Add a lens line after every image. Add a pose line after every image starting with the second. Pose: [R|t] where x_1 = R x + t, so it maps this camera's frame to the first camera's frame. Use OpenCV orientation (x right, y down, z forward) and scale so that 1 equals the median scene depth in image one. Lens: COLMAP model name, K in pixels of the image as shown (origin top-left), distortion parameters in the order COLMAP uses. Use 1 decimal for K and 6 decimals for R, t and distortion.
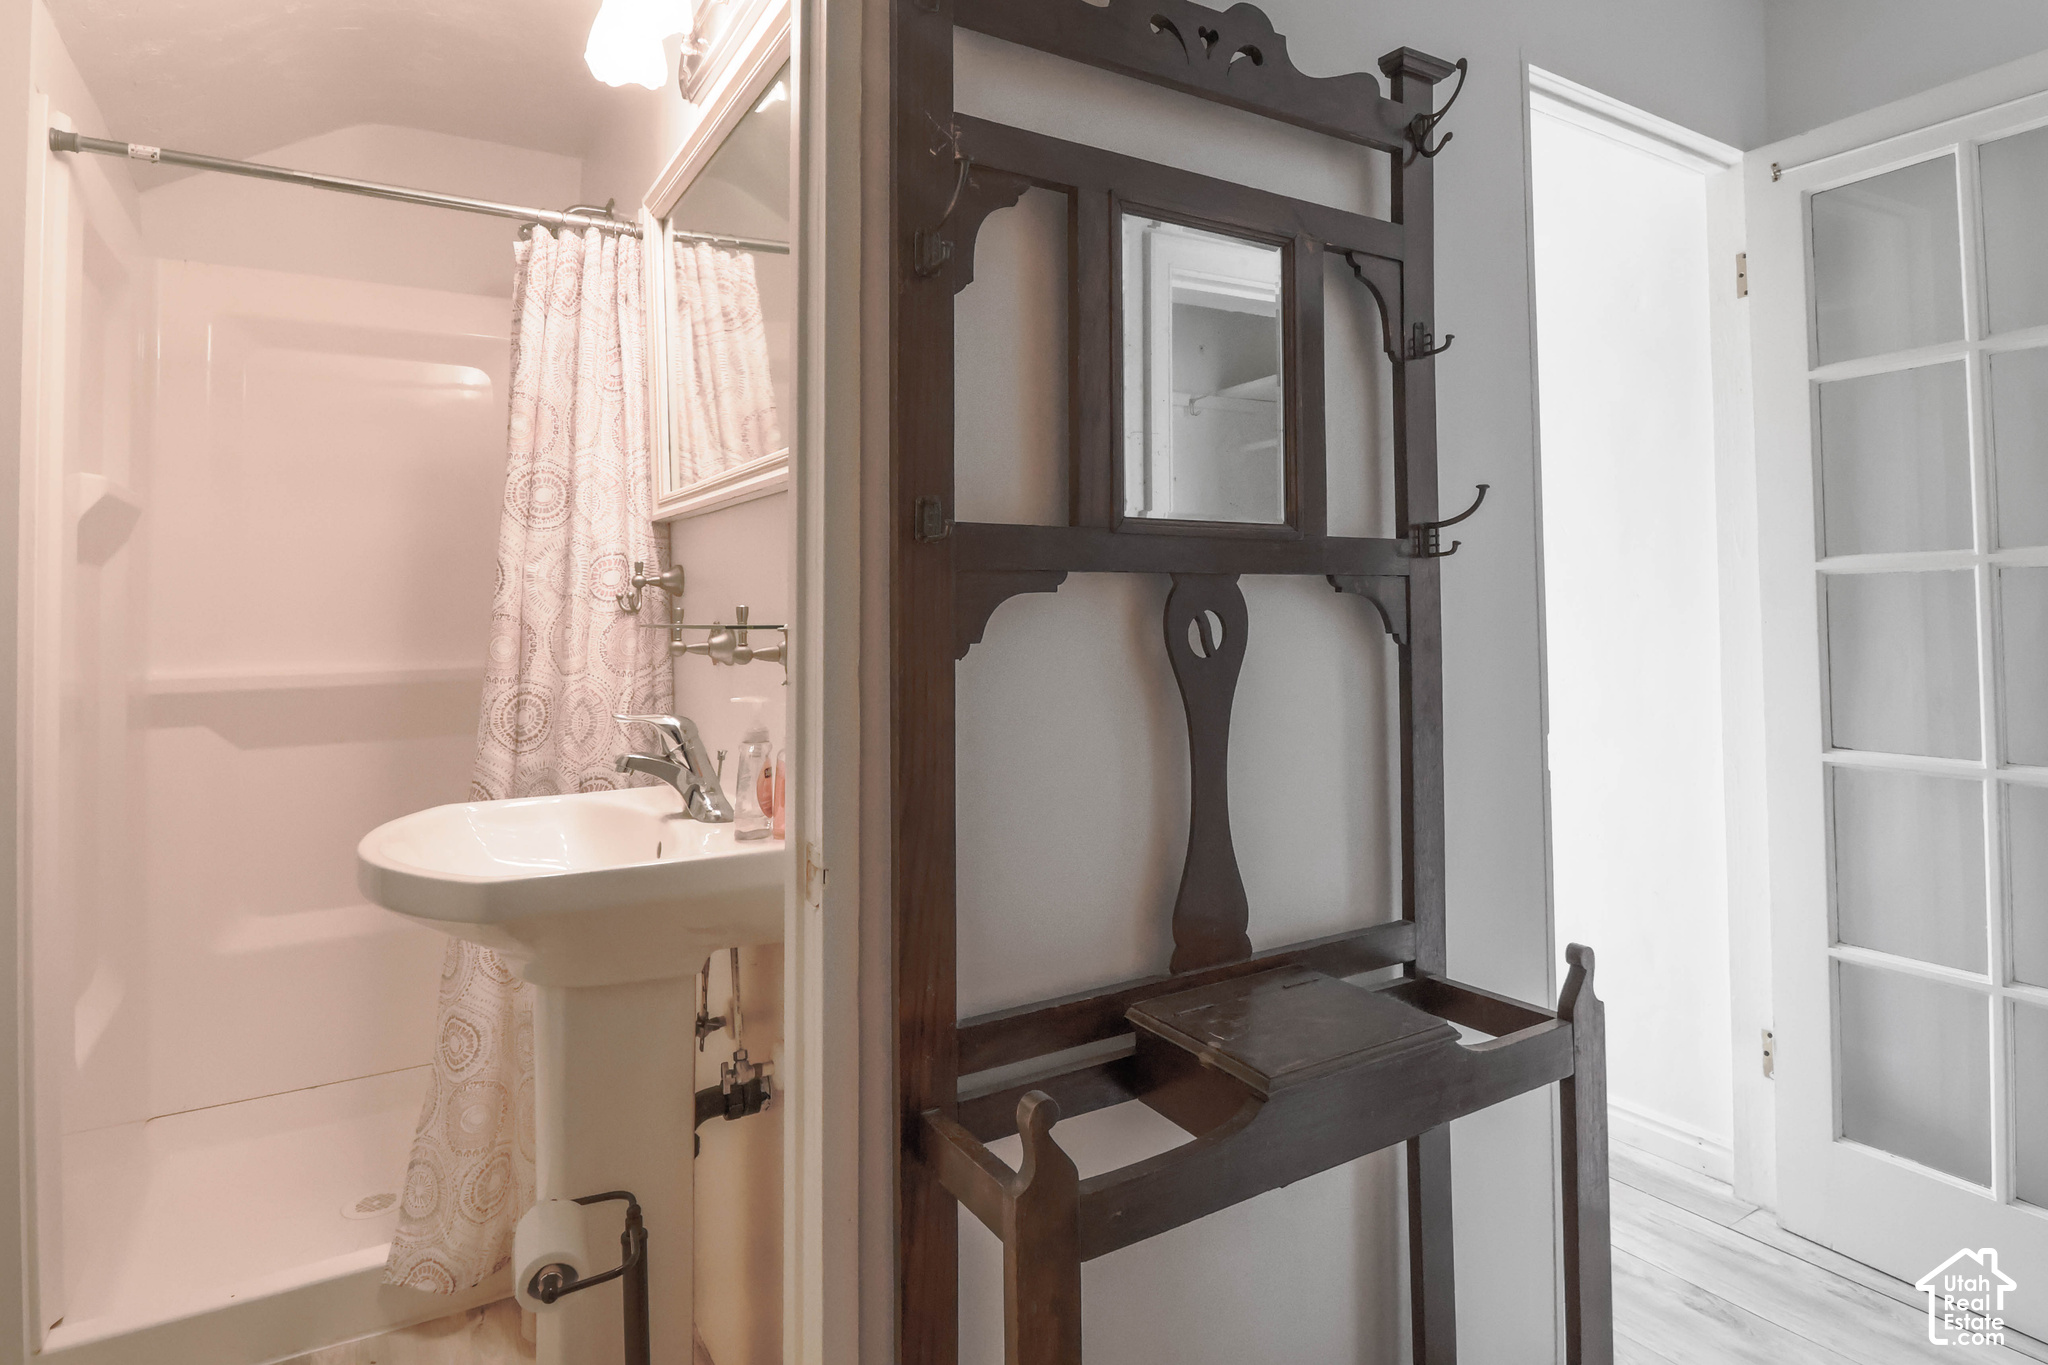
lens RADIAL K [[1069.8, 0, 1028.3], [0, 1069.8, 564.2], [0, 0, 1]] dist [0.001728, -0.000745]
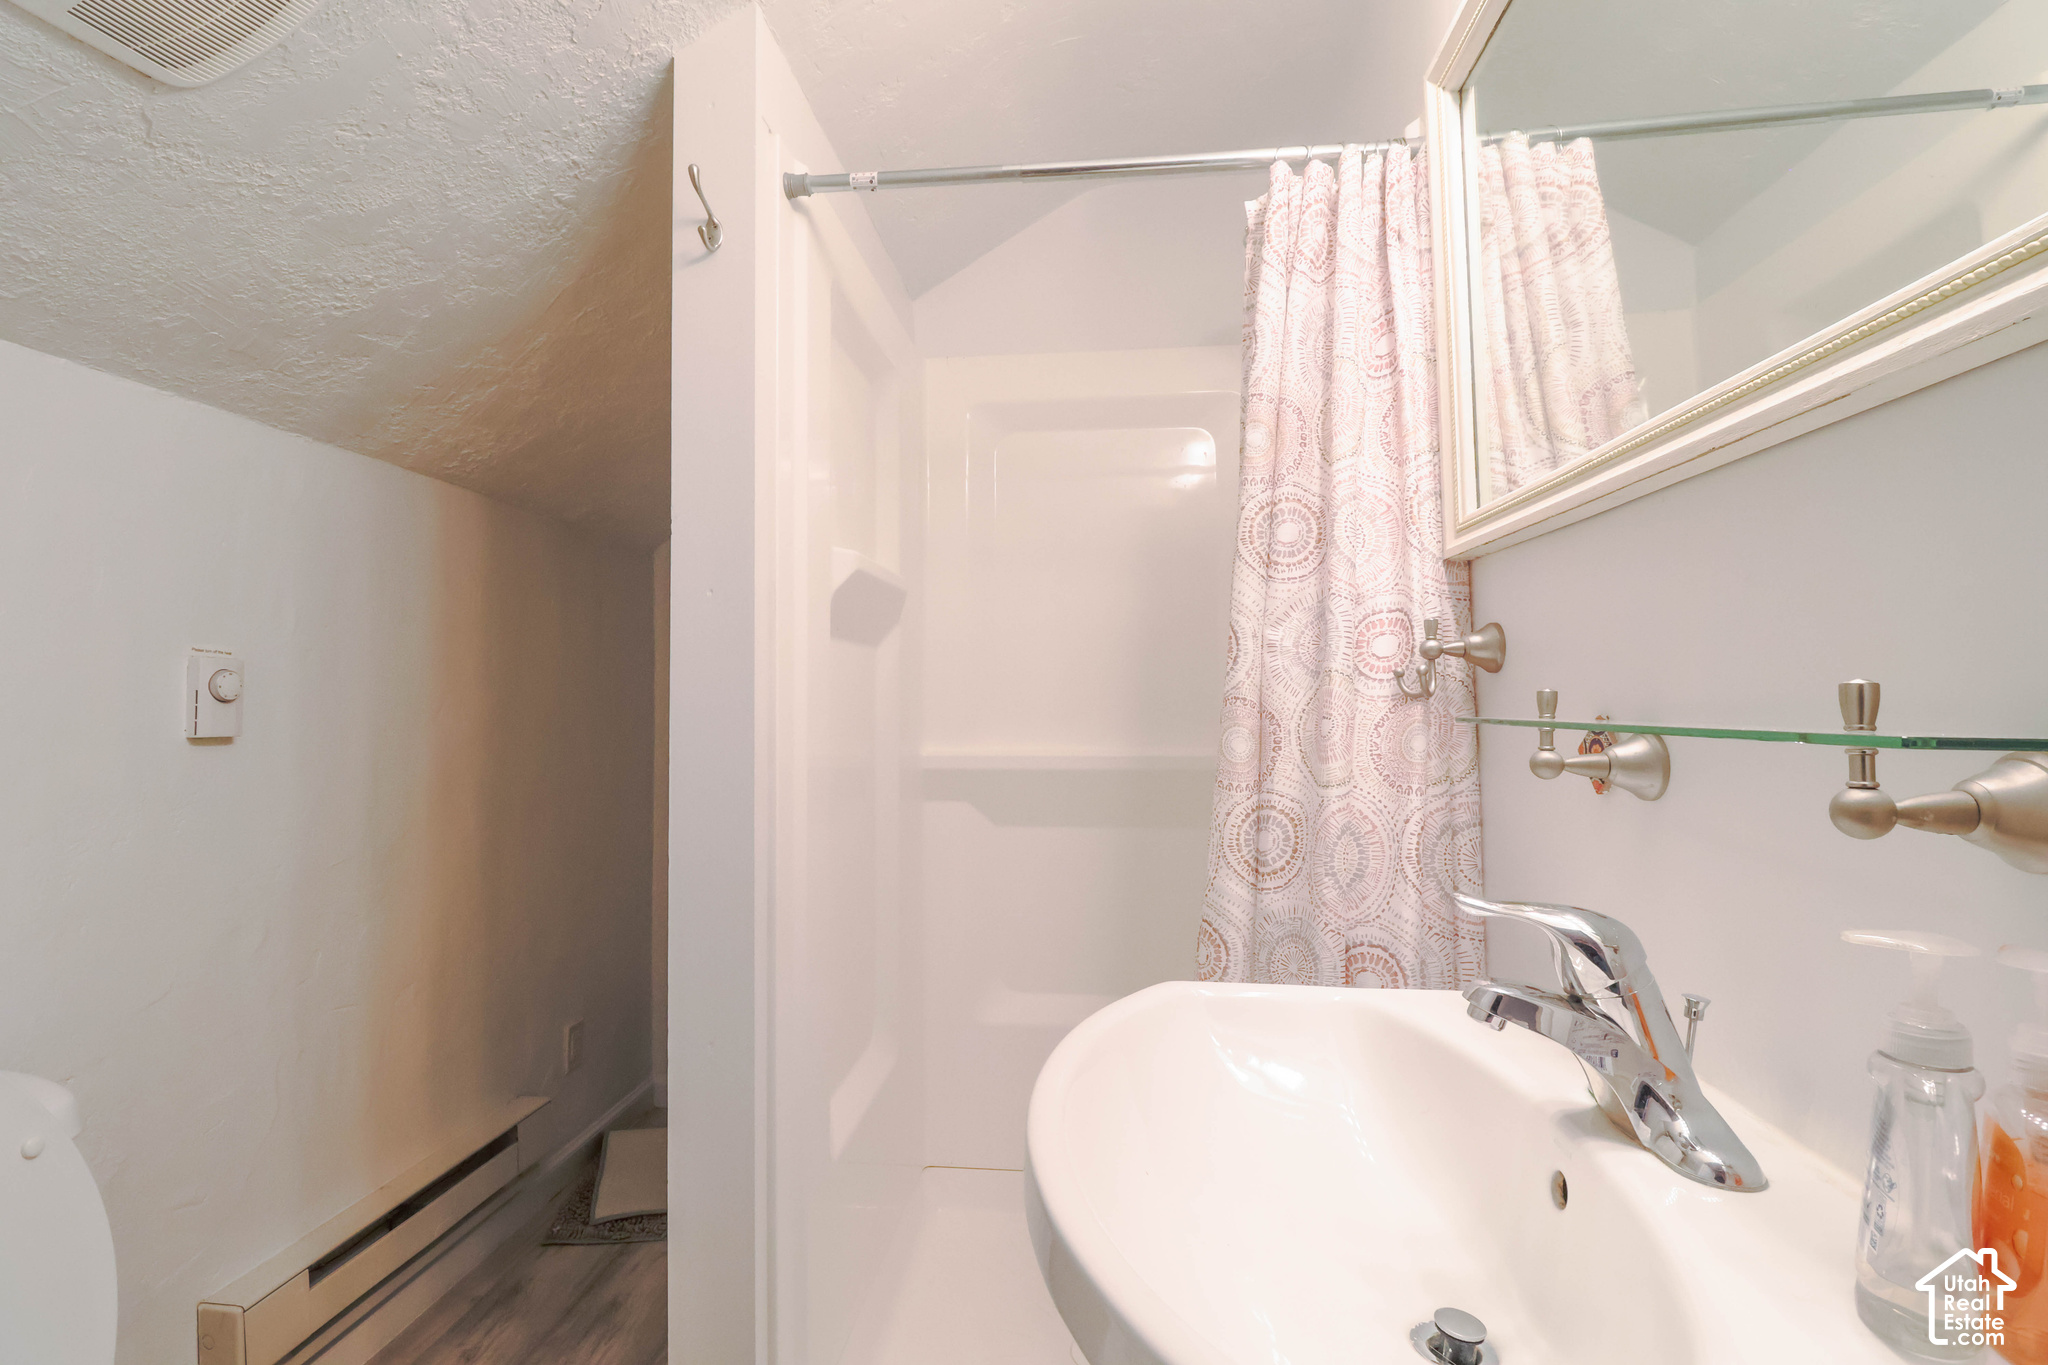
lens RADIAL K [[962.2, 0, 1024.1], [0, 962.2, 685.1], [0, 0, 1]] dist [-0.000237, -0.015093]
pose [[0.791273, 0.004992, -0.611442, -0.197910], [0.013615, 0.999575, 0.025780, 0.018814], [0.611311, -0.028724, 0.790869, 0.378183]]
